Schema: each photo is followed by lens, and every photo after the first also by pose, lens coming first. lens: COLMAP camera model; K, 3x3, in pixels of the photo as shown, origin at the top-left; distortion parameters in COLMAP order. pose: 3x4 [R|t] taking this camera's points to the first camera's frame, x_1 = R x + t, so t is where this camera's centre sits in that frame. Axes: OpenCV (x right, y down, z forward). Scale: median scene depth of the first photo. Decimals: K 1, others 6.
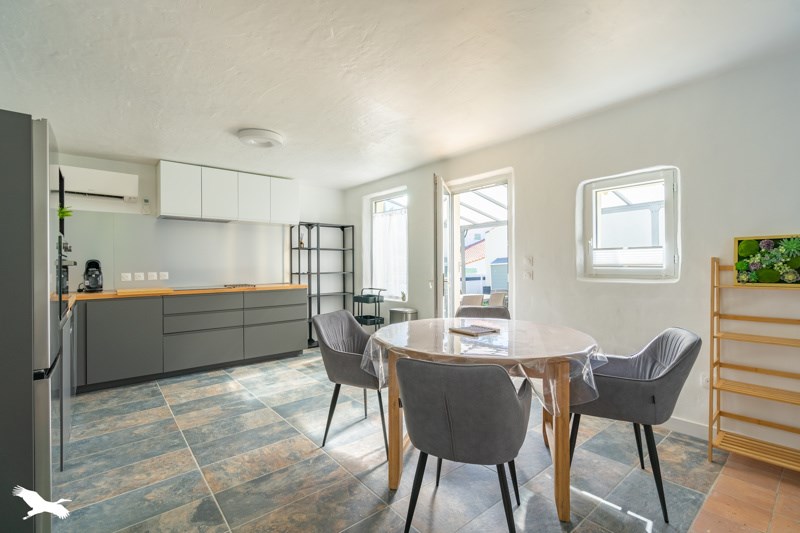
lens RADIAL K [[361.8, 0, 400.6], [0, 361.8, 266.2], [0, 0, 1]] dist [-0.000698, -0.000143]
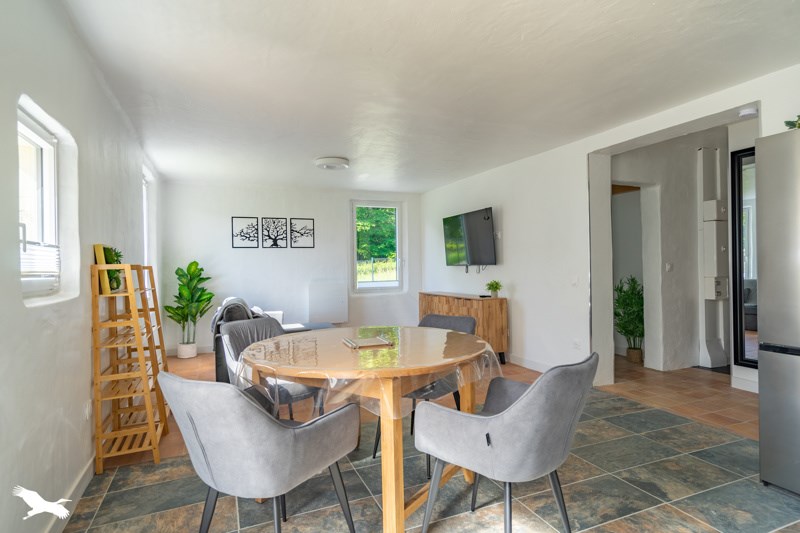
lens RADIAL K [[435.3, 0, 399.2], [0, 435.3, 266.7], [0, 0, 1]] dist [0.000609, 0.000258]
pose [[-0.956228, 0.022587, 0.291751, -0.188454], [0.023160, 0.999731, -0.001489, 0.000026], [-0.291706, 0.005333, -0.956493, 2.168285]]
